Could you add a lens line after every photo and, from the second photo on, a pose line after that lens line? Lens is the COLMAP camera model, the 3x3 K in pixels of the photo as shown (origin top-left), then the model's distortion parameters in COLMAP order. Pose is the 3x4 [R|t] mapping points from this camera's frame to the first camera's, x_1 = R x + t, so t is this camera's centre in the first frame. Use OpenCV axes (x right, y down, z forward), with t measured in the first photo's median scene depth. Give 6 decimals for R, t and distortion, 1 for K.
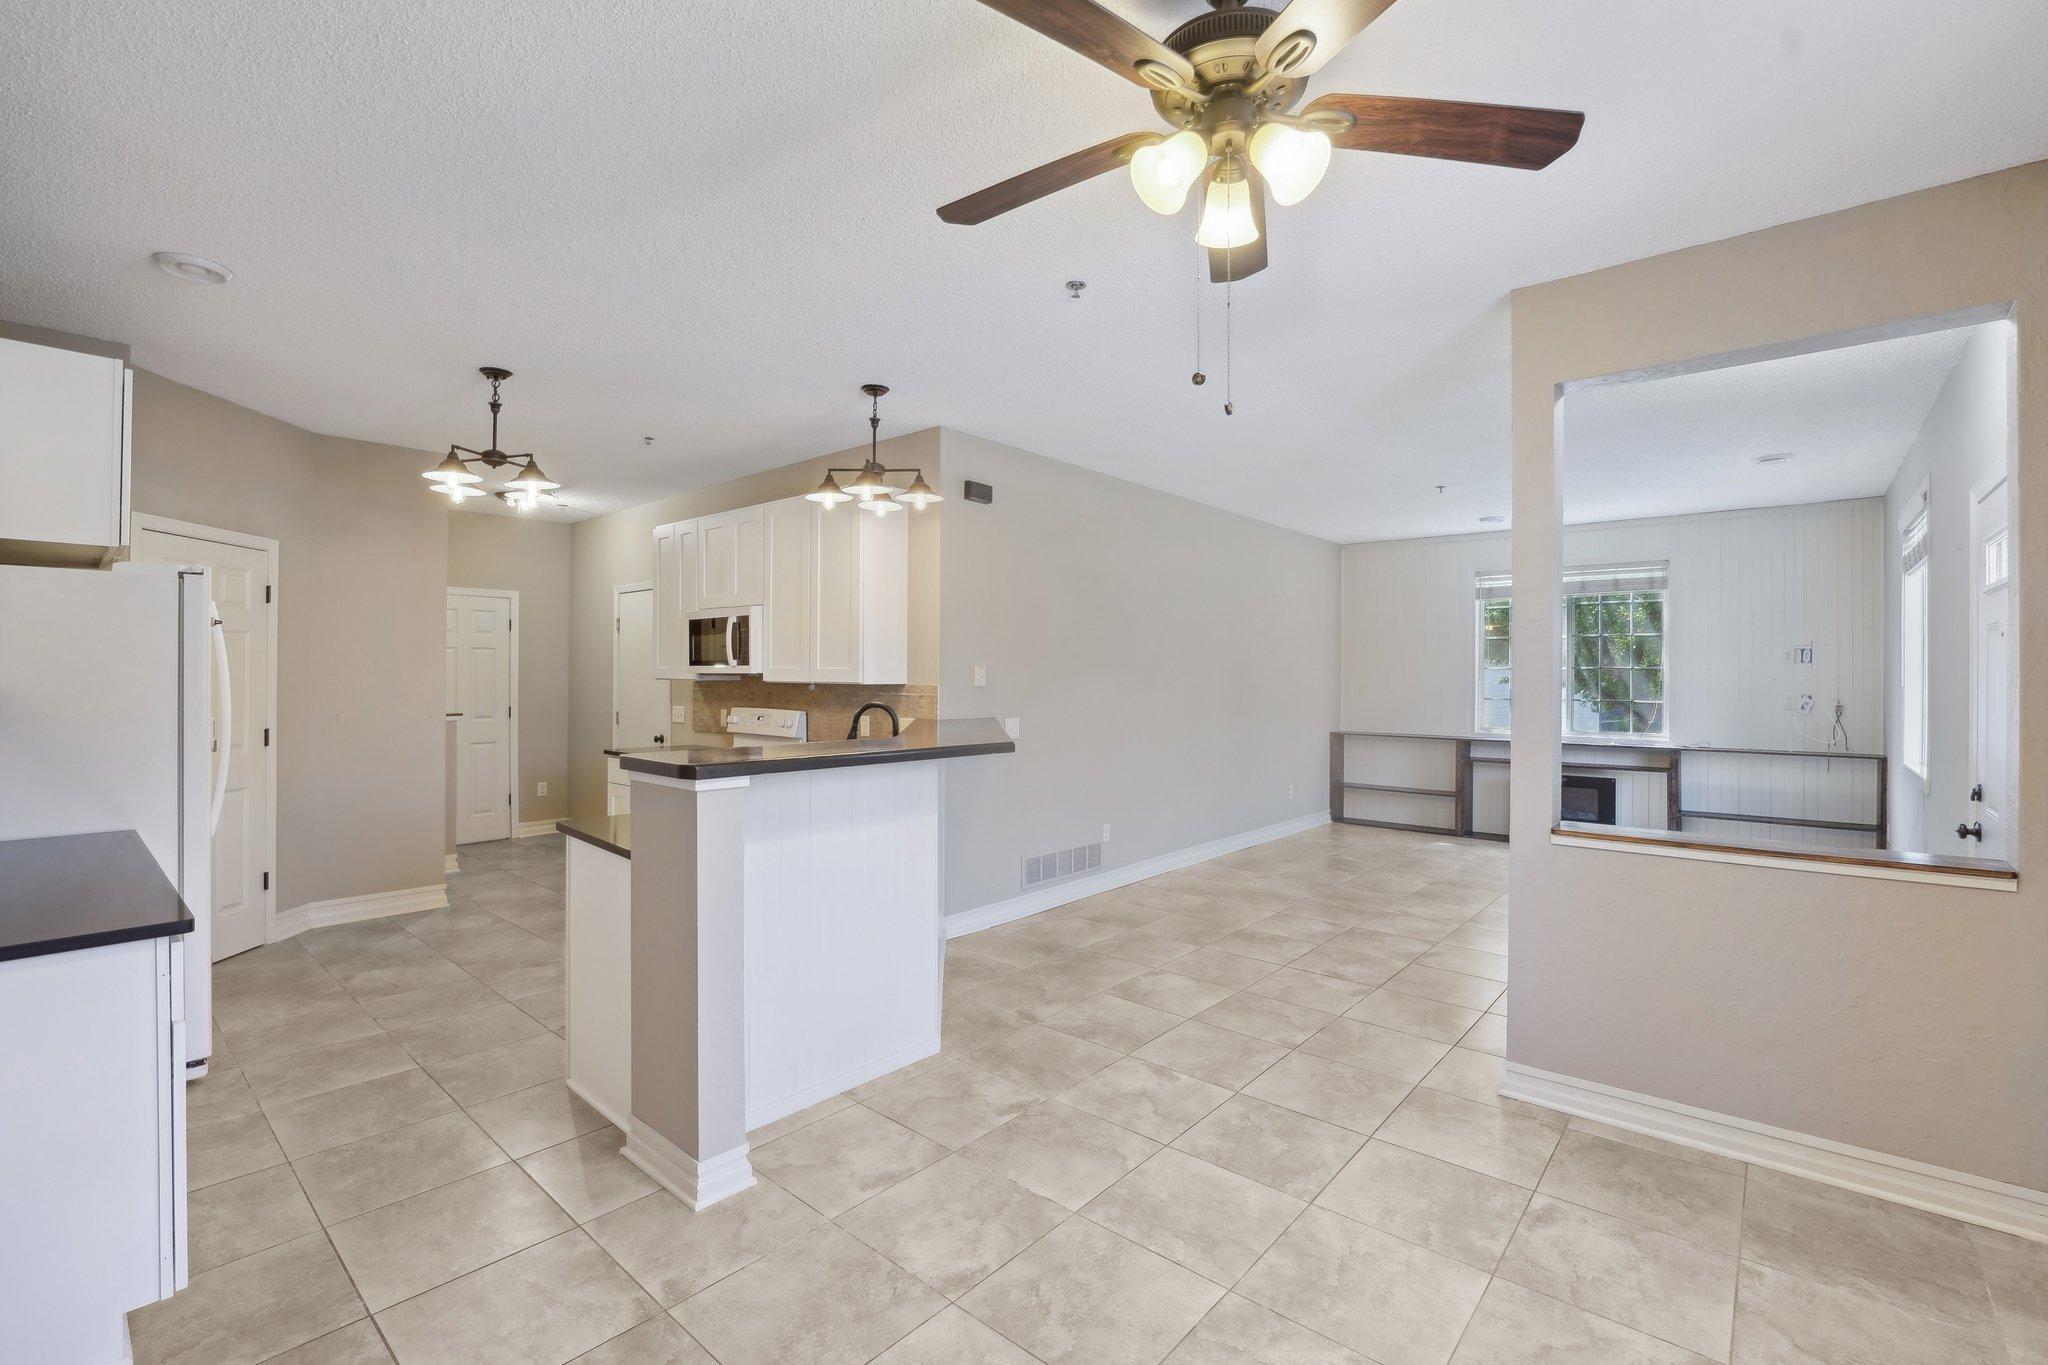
lens RADIAL K [[894.9, 0, 1020.0], [0, 894.9, 663.9], [0, 0, 1]] dist [-0.017962, 0.001054]
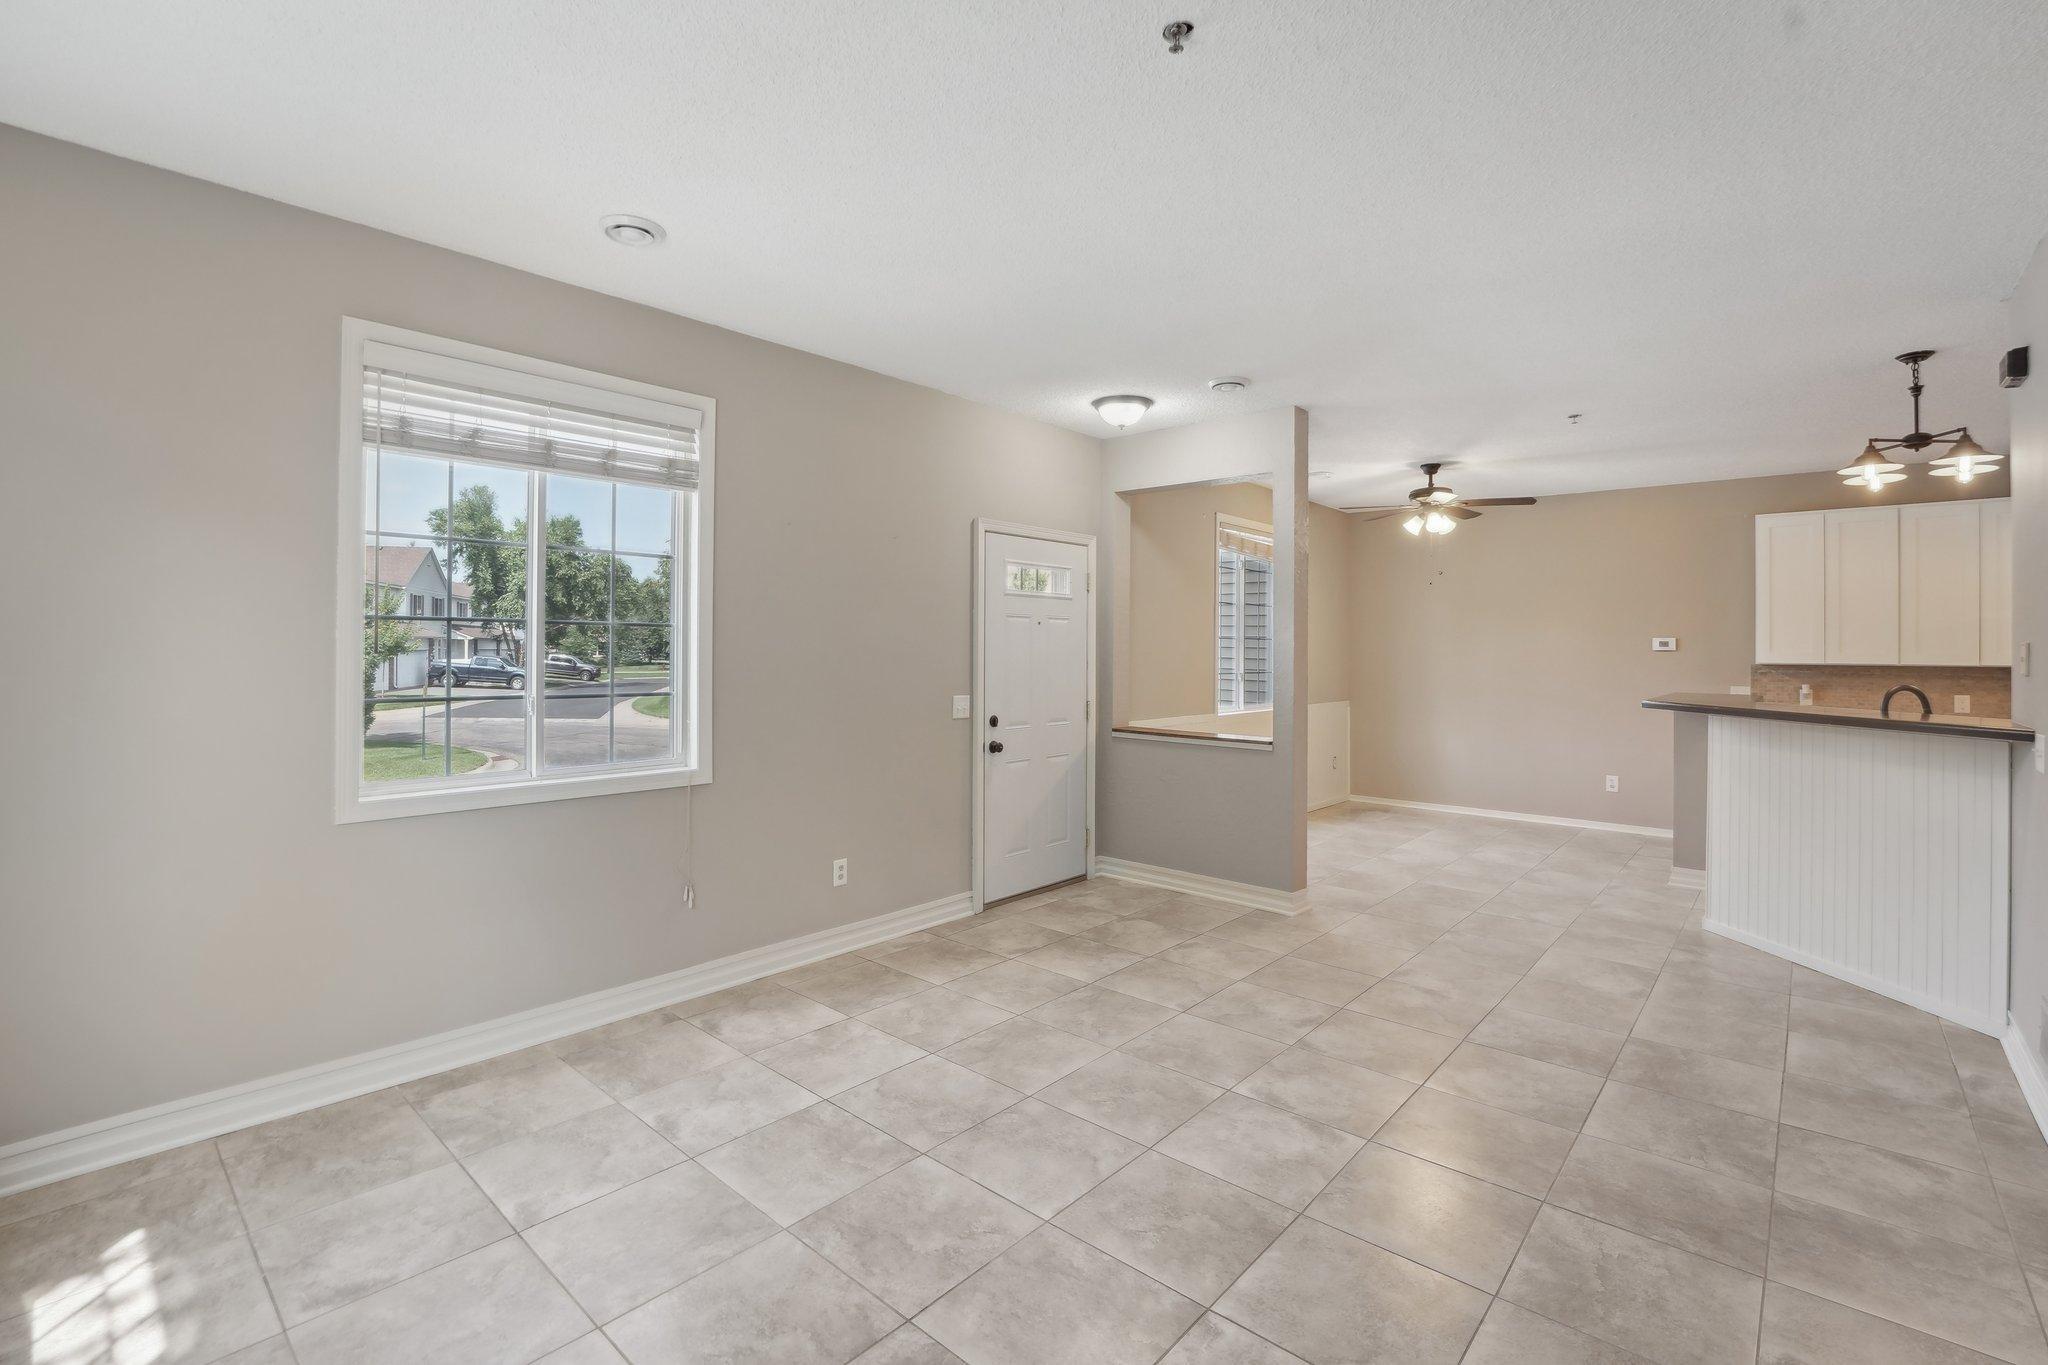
lens RADIAL K [[904.3, 0, 984.7], [0, 904.3, 633.5], [0, 0, 1]] dist [-0.019692, 0.000031]
pose [[-0.999065, -0.013322, 0.041125, 0.621871], [-0.014382, 0.999569, -0.025595, 0.020145], [-0.040767, -0.026163, -0.998826, 1.561342]]
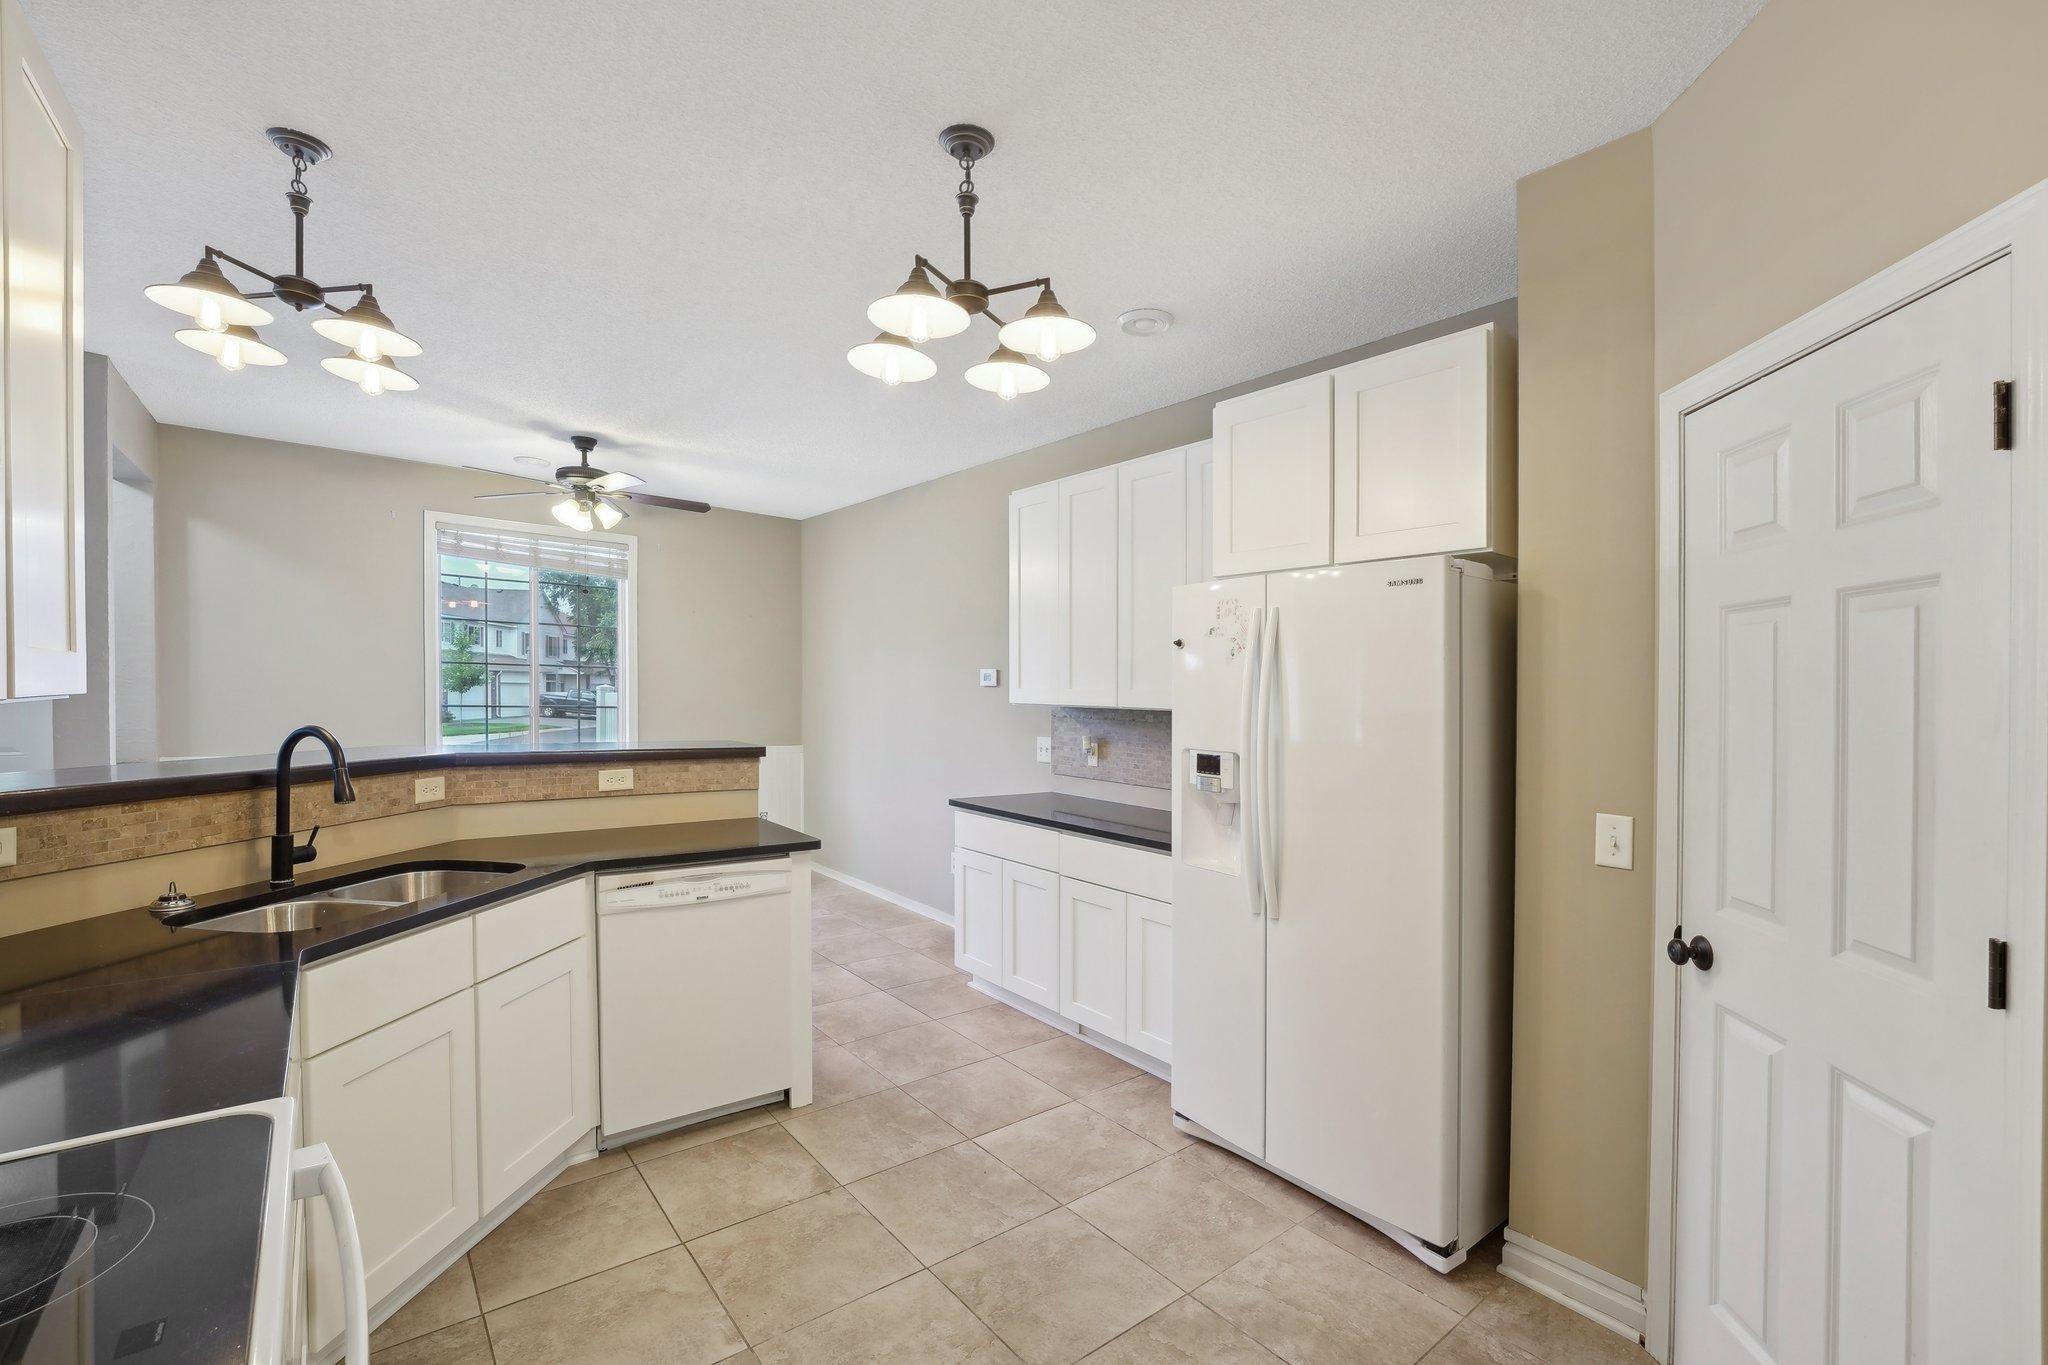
lens RADIAL K [[880.4, 0, 1015.5], [0, 880.4, 711.6], [0, 0, 1]] dist [-0.019382, -0.000035]
pose [[-0.982258, -0.032316, 0.184730, -0.531844], [-0.030635, 0.999459, 0.011948, 0.012072], [-0.185016, 0.006077, -0.982717, 1.127953]]
